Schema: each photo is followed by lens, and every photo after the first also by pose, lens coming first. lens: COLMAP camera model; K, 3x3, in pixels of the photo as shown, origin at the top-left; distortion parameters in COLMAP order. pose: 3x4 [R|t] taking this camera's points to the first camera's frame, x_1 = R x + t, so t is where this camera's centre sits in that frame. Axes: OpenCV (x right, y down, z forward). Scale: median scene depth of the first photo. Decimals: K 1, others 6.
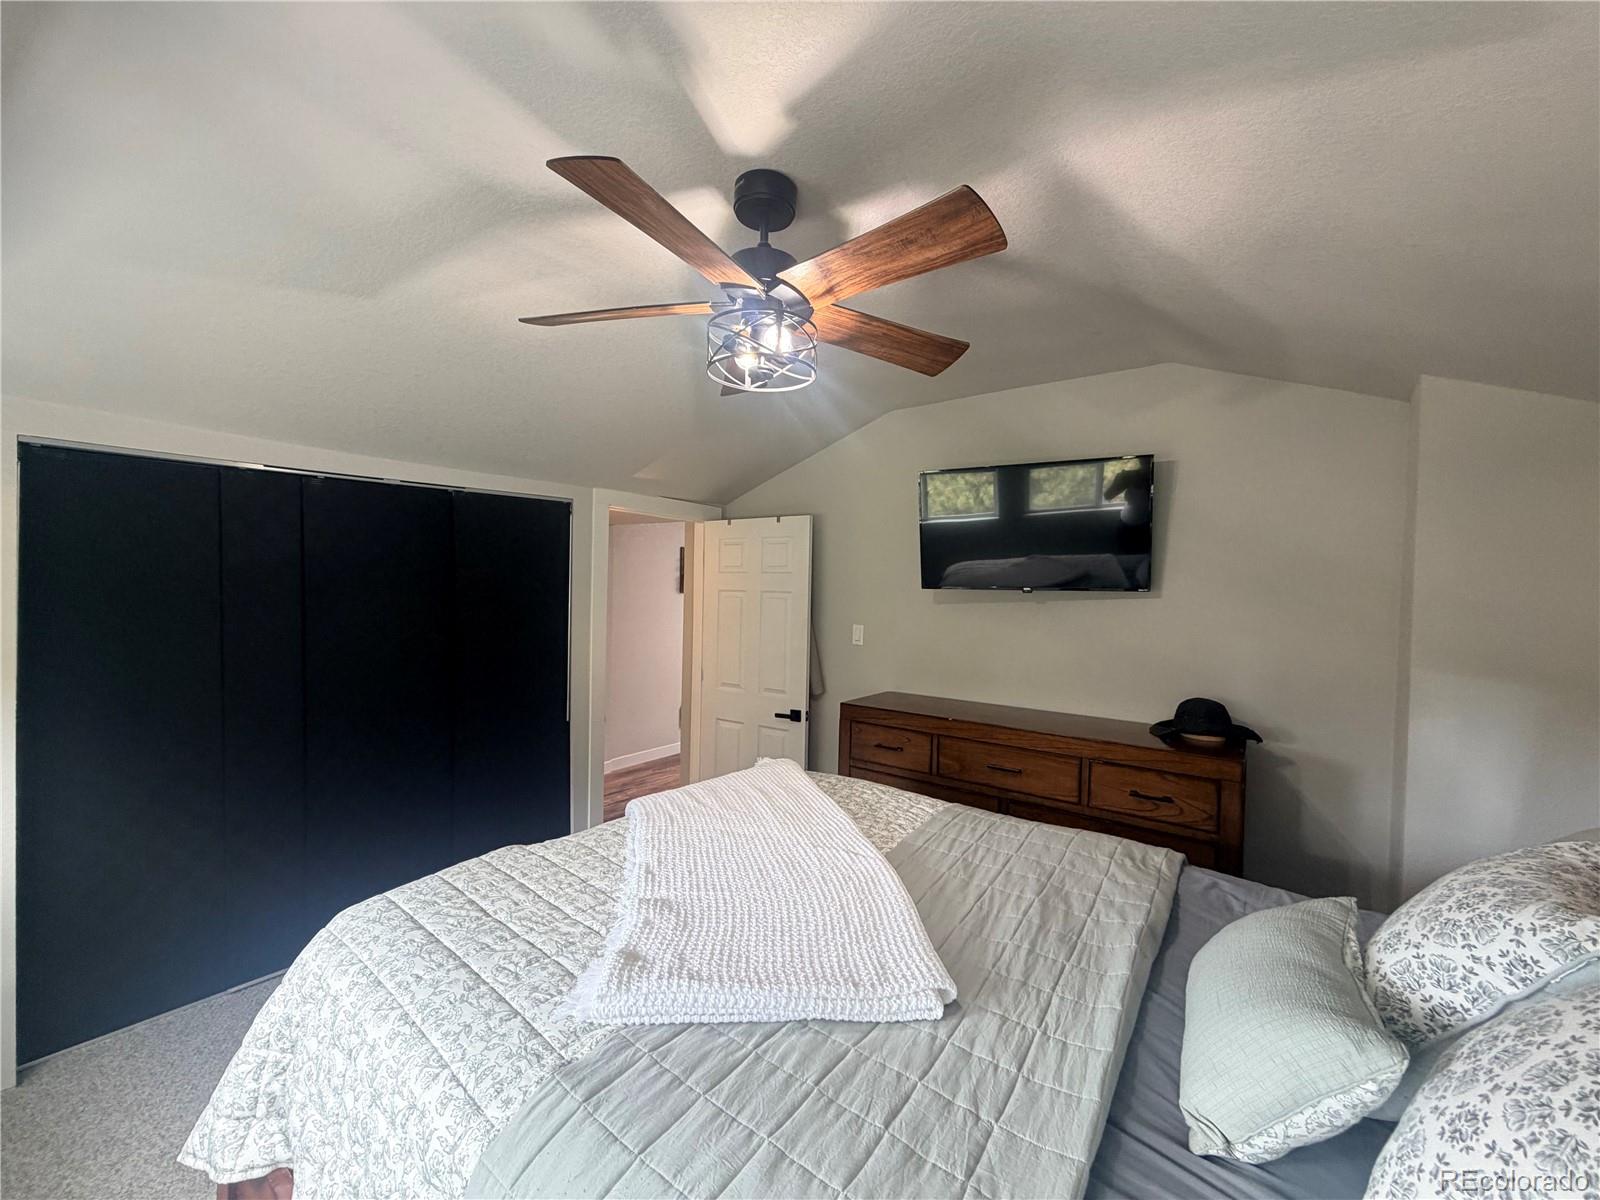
lens RADIAL K [[643.1, 0, 794.2], [0, 643.1, 595.9], [0, 0, 1]] dist [-0.000209, -0.000071]
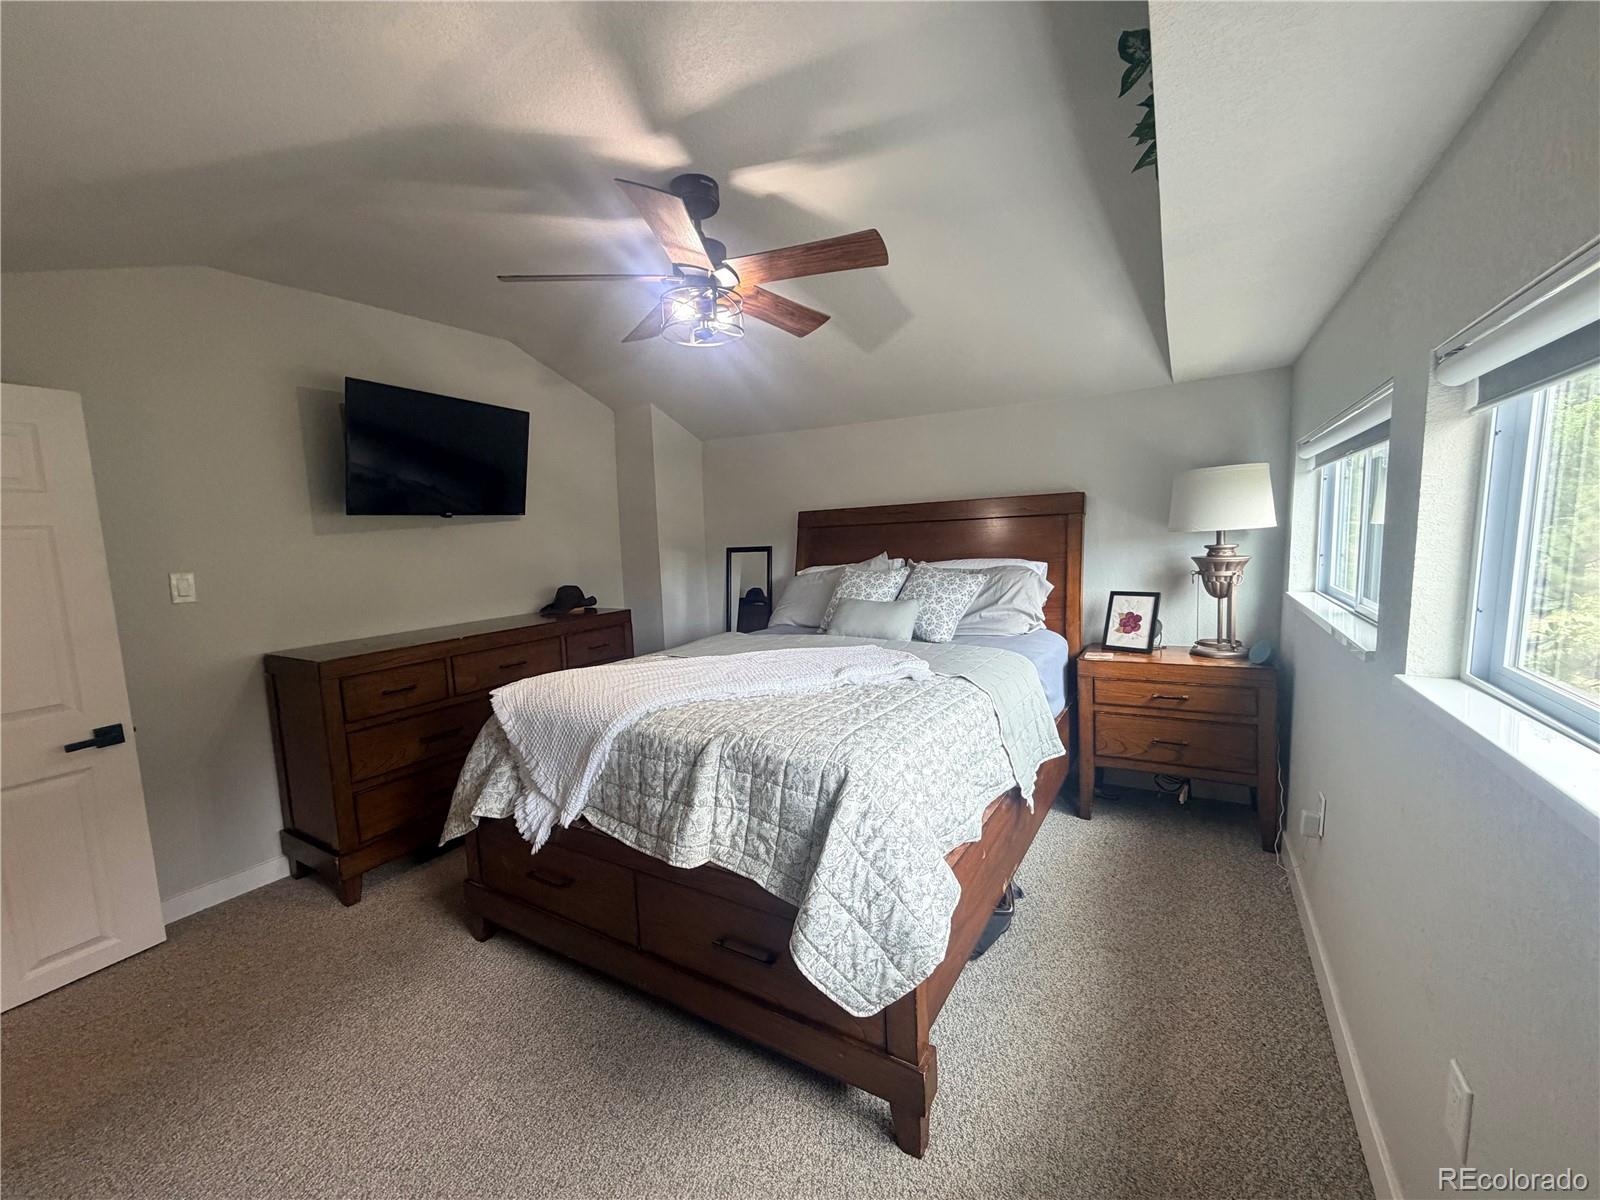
lens RADIAL K [[643.1, 0, 794.2], [0, 643.1, 595.9], [0, 0, 1]] dist [-0.000209, -0.000071]
pose [[-0.091030, -0.127057, 0.987709, -0.824481], [0.046590, 0.990198, 0.131671, 0.012686], [-0.994758, 0.058004, -0.084218, 0.544441]]
